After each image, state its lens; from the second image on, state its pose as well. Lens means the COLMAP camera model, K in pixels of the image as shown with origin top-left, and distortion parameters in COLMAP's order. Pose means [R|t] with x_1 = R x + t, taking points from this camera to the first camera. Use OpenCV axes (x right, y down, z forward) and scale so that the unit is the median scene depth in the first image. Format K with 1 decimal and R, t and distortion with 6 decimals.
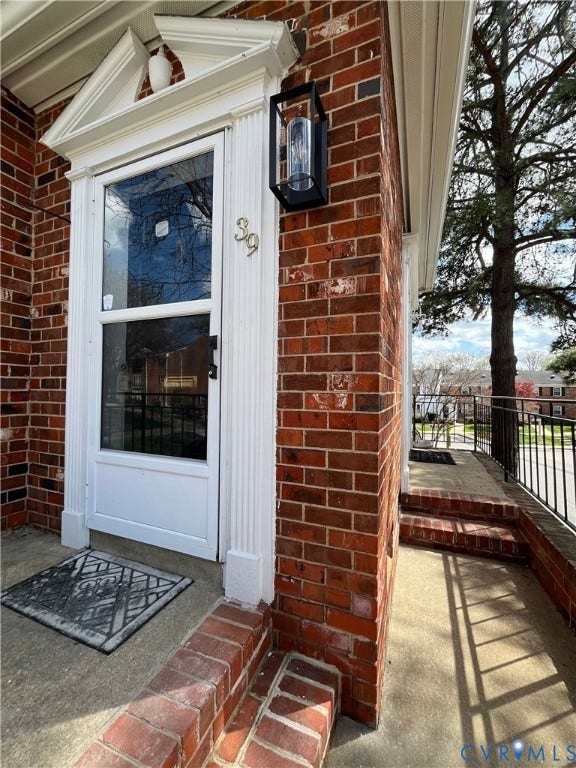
lens RADIAL K [[309.3, 0, 290.5], [0, 309.3, 380.9], [0, 0, 1]] dist [-0.002880, 0.000654]
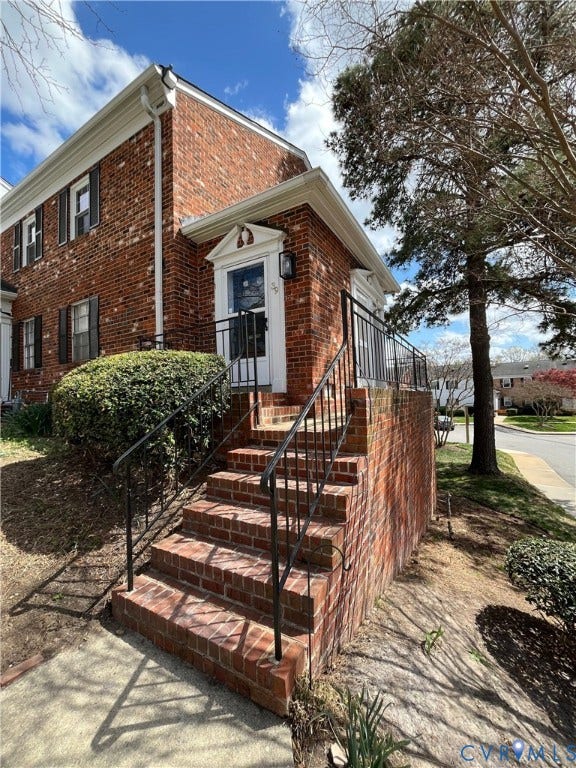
lens RADIAL K [[309.3, 0, 286.5], [0, 309.3, 384.6], [0, 0, 1]] dist [-0.002880, 0.000654]
pose [[0.988855, -0.042364, -0.142729, 0.423894], [0.040852, 0.999074, -0.013509, 0.642207], [0.143169, 0.007527, 0.989670, -2.319017]]
